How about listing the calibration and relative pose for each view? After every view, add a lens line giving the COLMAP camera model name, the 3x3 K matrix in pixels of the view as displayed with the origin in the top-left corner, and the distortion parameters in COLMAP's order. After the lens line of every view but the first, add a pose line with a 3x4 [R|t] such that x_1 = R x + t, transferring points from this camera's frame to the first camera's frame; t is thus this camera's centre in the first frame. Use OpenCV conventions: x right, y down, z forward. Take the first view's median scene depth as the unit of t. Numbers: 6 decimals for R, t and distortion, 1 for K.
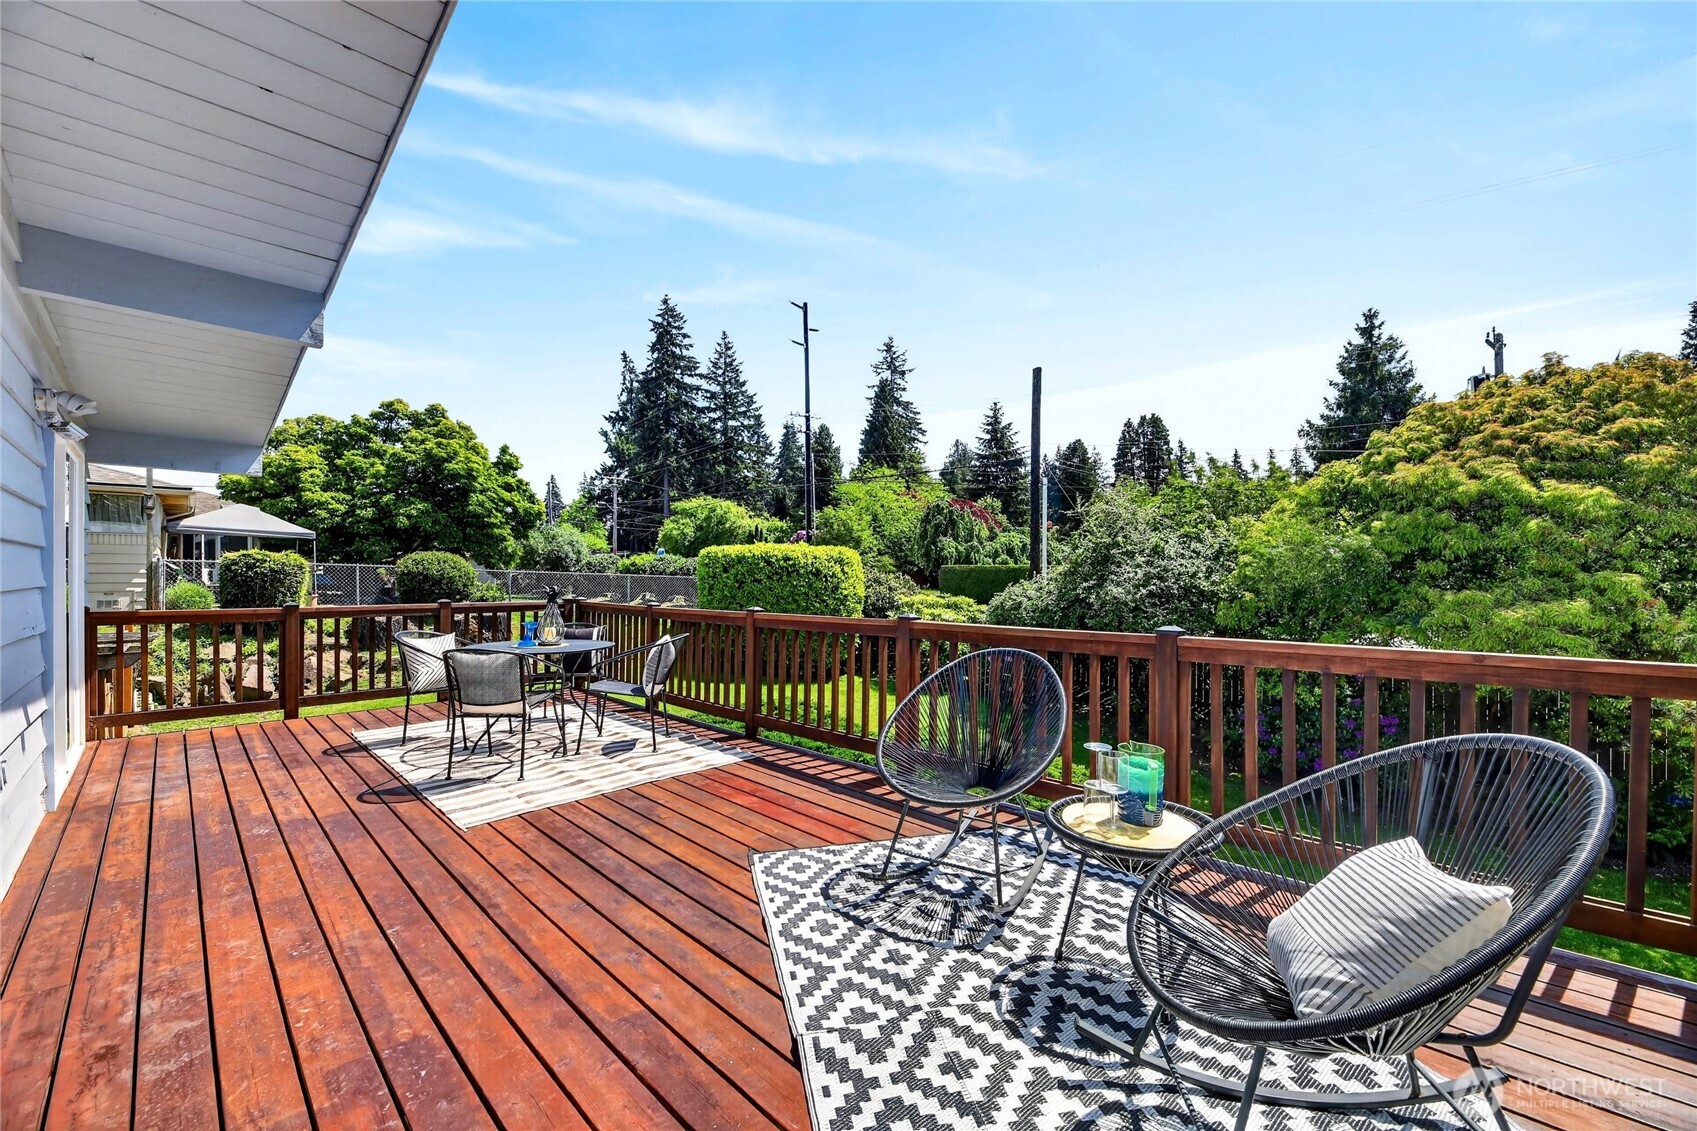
lens RADIAL K [[684.5, 0, 850.2], [0, 684.5, 567.6], [0, 0, 1]] dist [-0.002666, 0.000808]
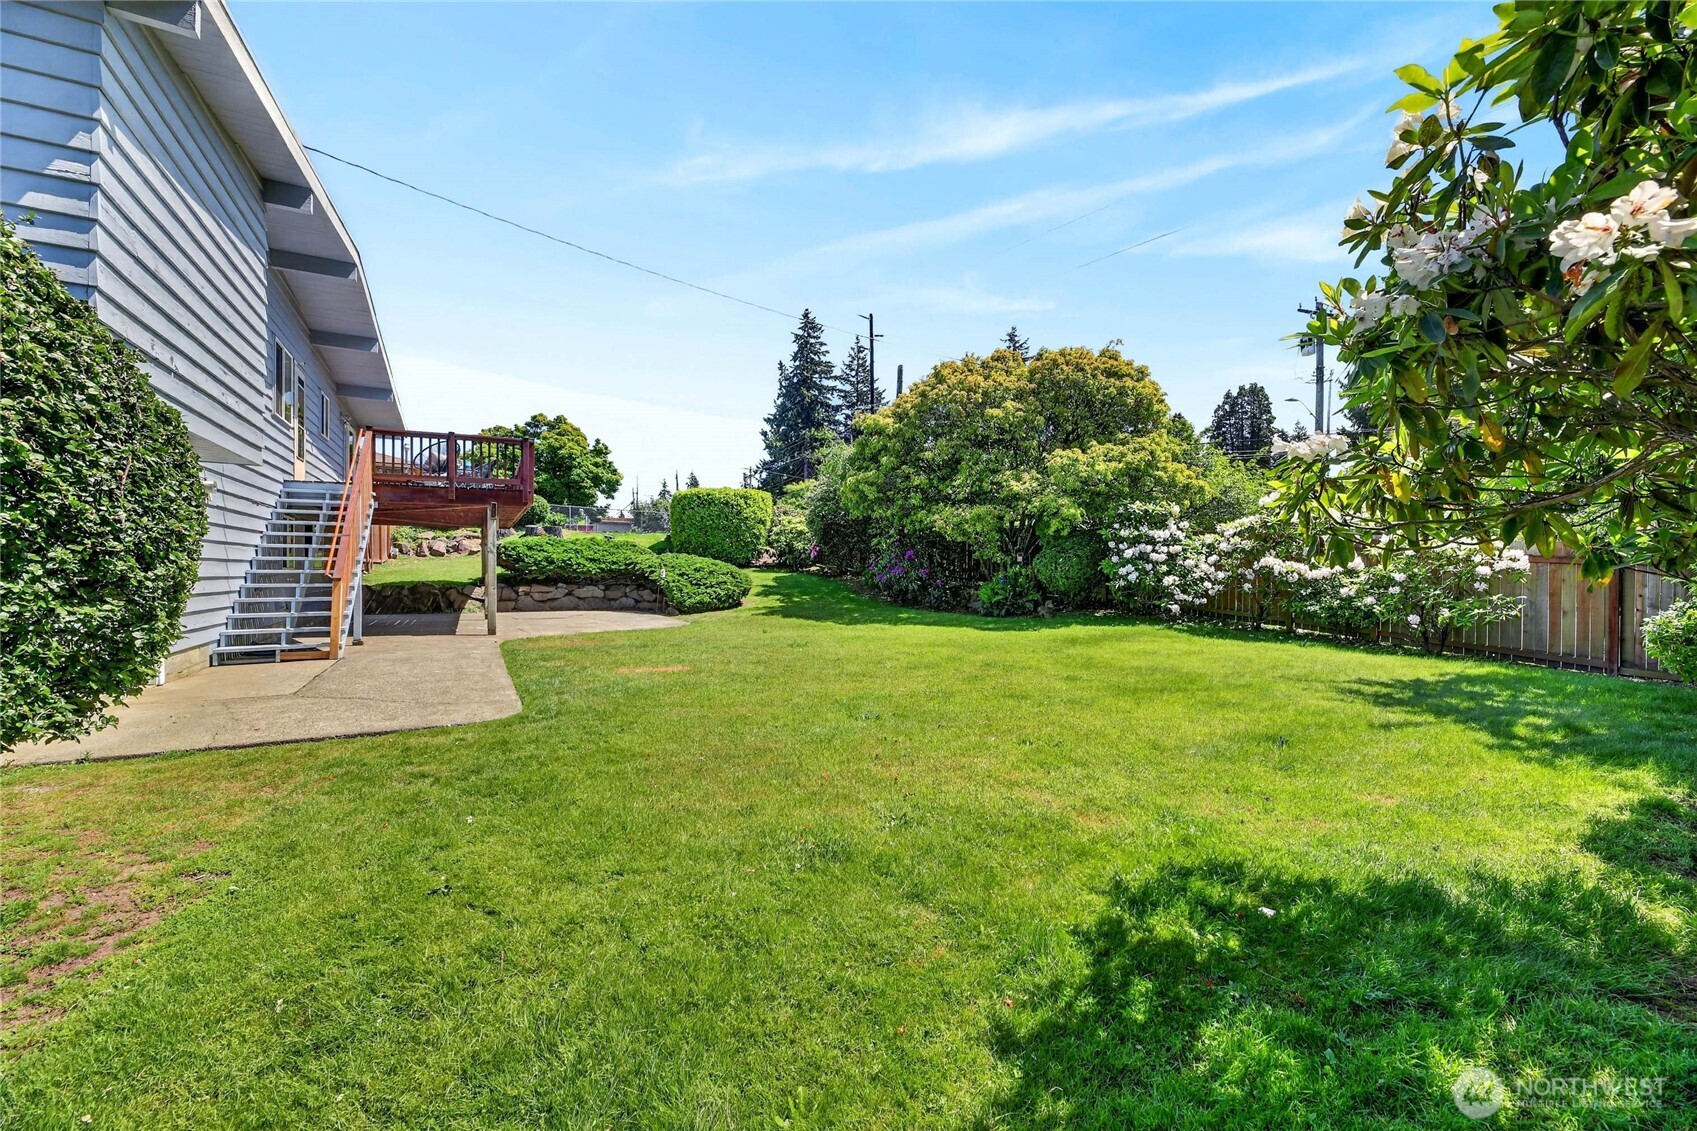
lens RADIAL K [[684.5, 0, 847.6], [0, 684.5, 566.9], [0, 0, 1]] dist [-0.002666, 0.000808]
pose [[0.959618, 0.002545, -0.281295, 0.122294], [-0.000681, 0.999977, 0.006724, 0.026364], [0.281306, -0.006261, 0.959598, -0.088100]]
